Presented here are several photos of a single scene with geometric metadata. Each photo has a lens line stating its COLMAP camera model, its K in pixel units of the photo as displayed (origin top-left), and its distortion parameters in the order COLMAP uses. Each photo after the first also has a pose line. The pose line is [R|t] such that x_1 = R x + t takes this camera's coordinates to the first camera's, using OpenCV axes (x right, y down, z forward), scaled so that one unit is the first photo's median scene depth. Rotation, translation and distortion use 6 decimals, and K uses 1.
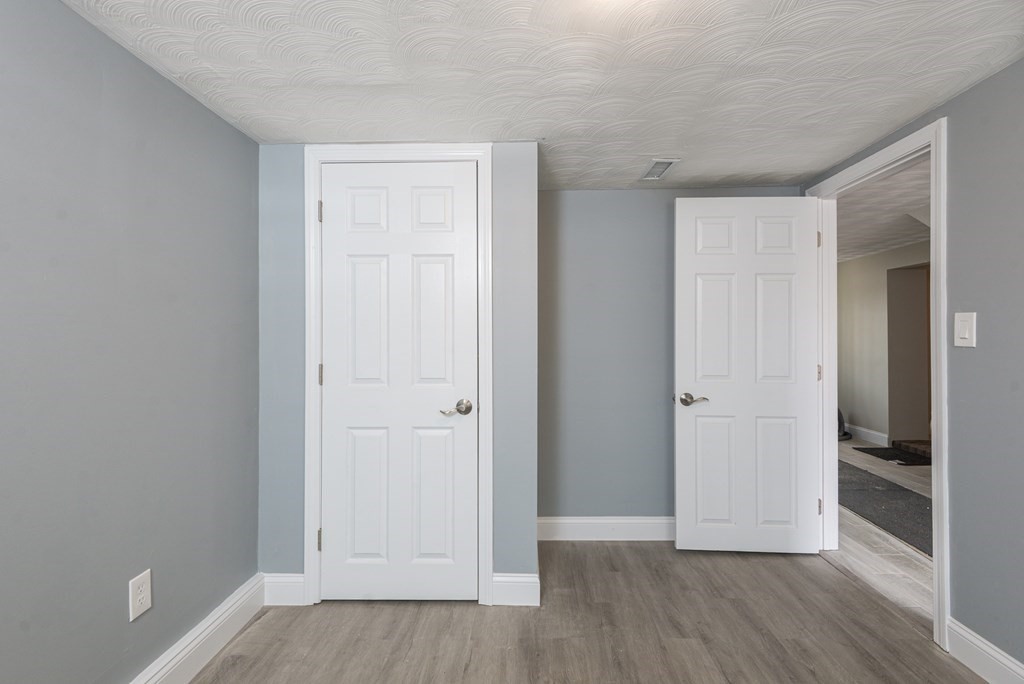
lens RADIAL K [[460.6, 0, 512.0], [0, 460.6, 342.0], [0, 0, 1]] dist [0.000039, 0.000014]
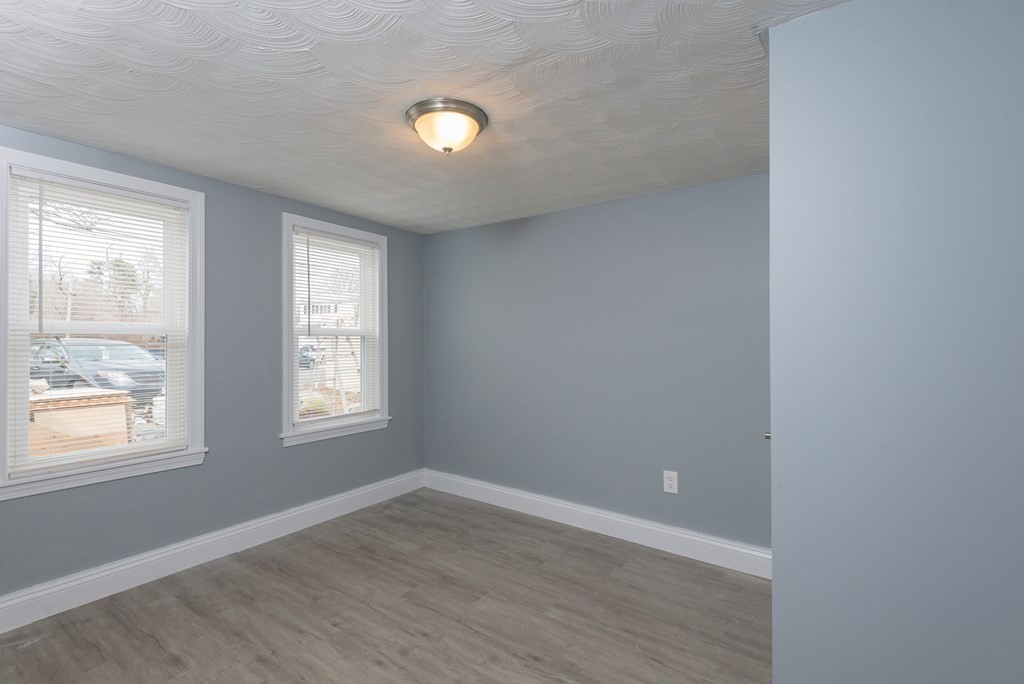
lens RADIAL K [[460.6, 0, 512.0], [0, 460.6, 342.0], [0, 0, 1]] dist [0.000039, 0.000014]
pose [[-0.557178, 0.000744, -0.830393, 0.941929], [0.002208, 0.999997, -0.000586, -0.015479], [0.830390, -0.002160, -0.557178, 1.298296]]
